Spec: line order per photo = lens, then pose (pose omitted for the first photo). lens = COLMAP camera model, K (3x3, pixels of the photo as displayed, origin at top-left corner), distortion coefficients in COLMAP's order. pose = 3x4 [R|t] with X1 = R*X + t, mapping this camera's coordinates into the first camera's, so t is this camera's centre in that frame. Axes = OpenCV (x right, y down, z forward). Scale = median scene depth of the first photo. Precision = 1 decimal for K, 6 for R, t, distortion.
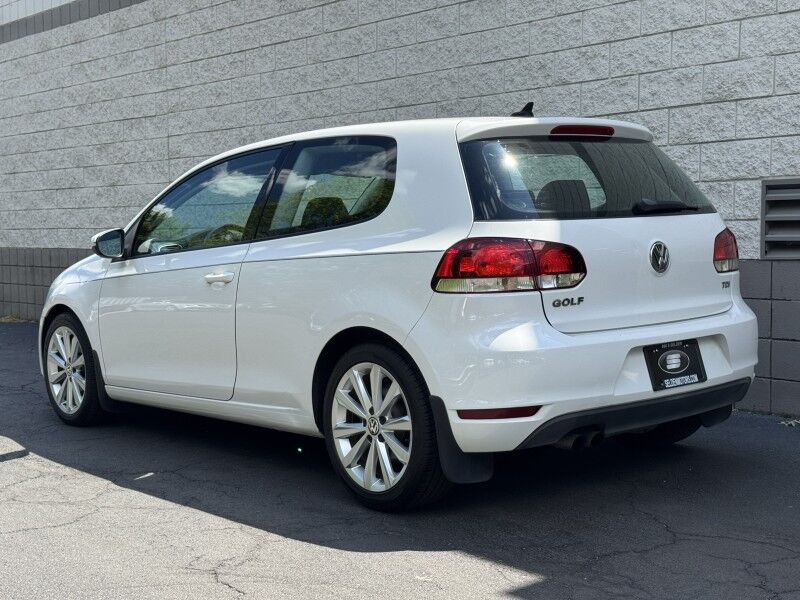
lens RADIAL K [[1179.3, 0, 374.4], [0, 1179.3, 254.3], [0, 0, 1]] dist [0.006001, 0.000000]
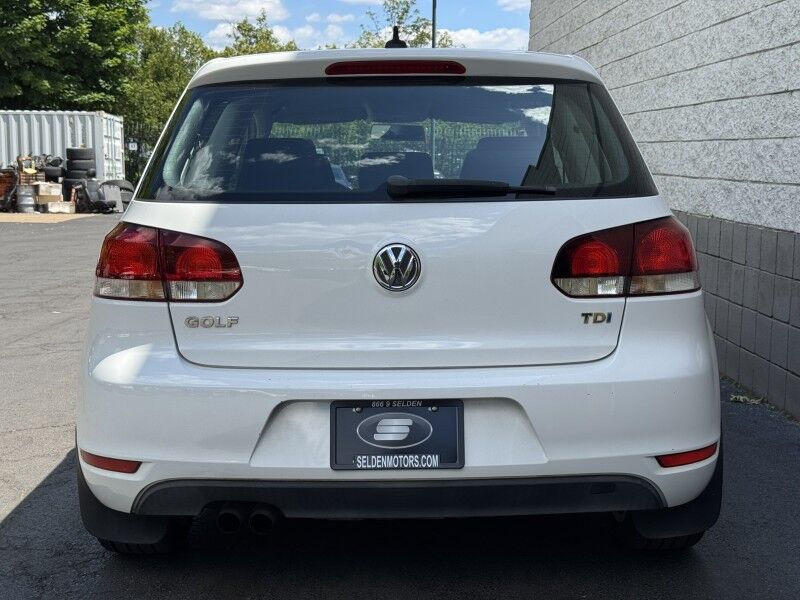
lens RADIAL K [[1179.3, 0, 402.5], [0, 1179.3, 294.6], [0, 0, 1]] dist [0.006001, 0.000000]
pose [[0.771979, 0.093693, -0.628705, 0.662856], [-0.036304, 0.993962, 0.103548, -0.049989], [0.634610, -0.057113, 0.770719, 0.516711]]
